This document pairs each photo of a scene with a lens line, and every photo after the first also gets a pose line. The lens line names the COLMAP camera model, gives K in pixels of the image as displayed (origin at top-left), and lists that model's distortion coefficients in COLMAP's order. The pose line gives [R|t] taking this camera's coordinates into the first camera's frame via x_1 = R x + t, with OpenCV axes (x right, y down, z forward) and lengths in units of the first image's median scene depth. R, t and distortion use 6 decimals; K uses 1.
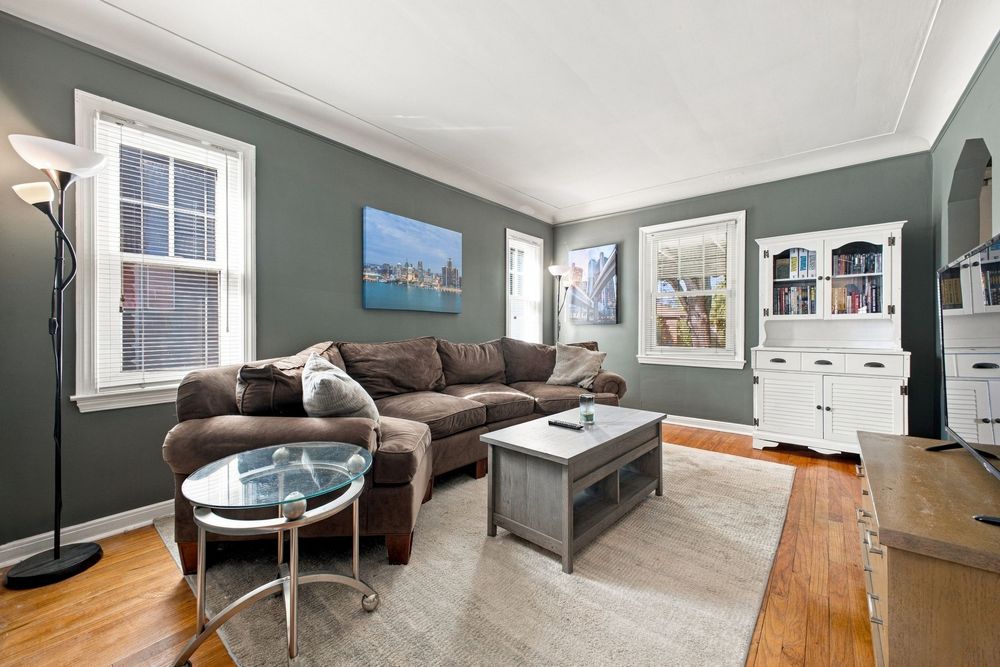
lens RADIAL K [[394.7, 0, 496.3], [0, 394.7, 332.0], [0, 0, 1]] dist [0.008276, -0.000195]
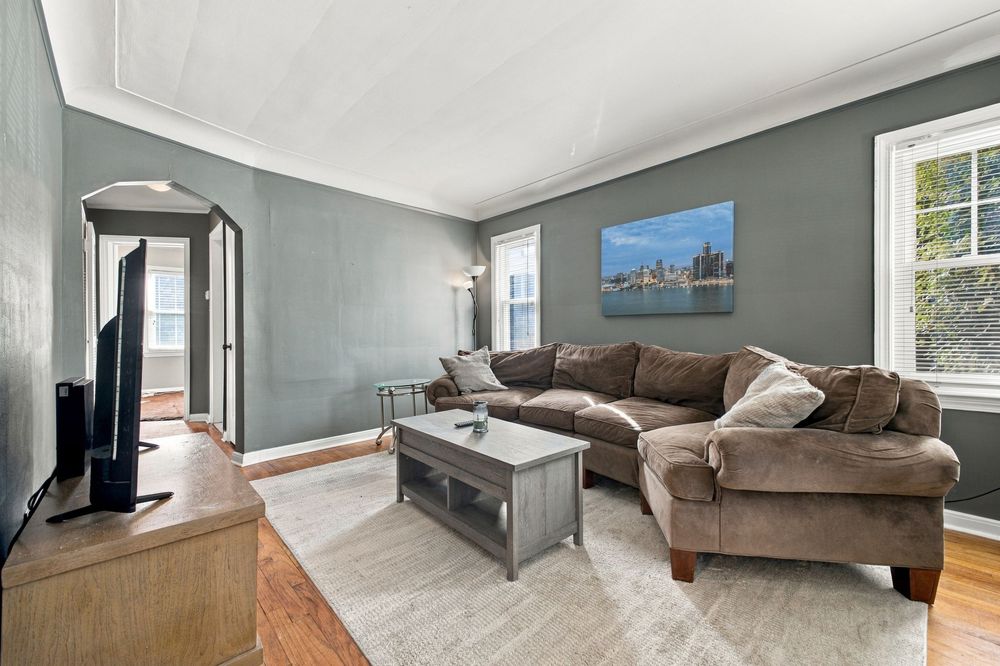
lens RADIAL K [[394.7, 0, 496.3], [0, 394.7, 331.5], [0, 0, 1]] dist [0.008276, -0.000195]
pose [[-0.121445, -0.011293, -0.992534, 0.629978], [-0.009674, 0.999901, -0.010193, 0.000699], [0.992551, 0.008364, -0.121542, 0.608806]]
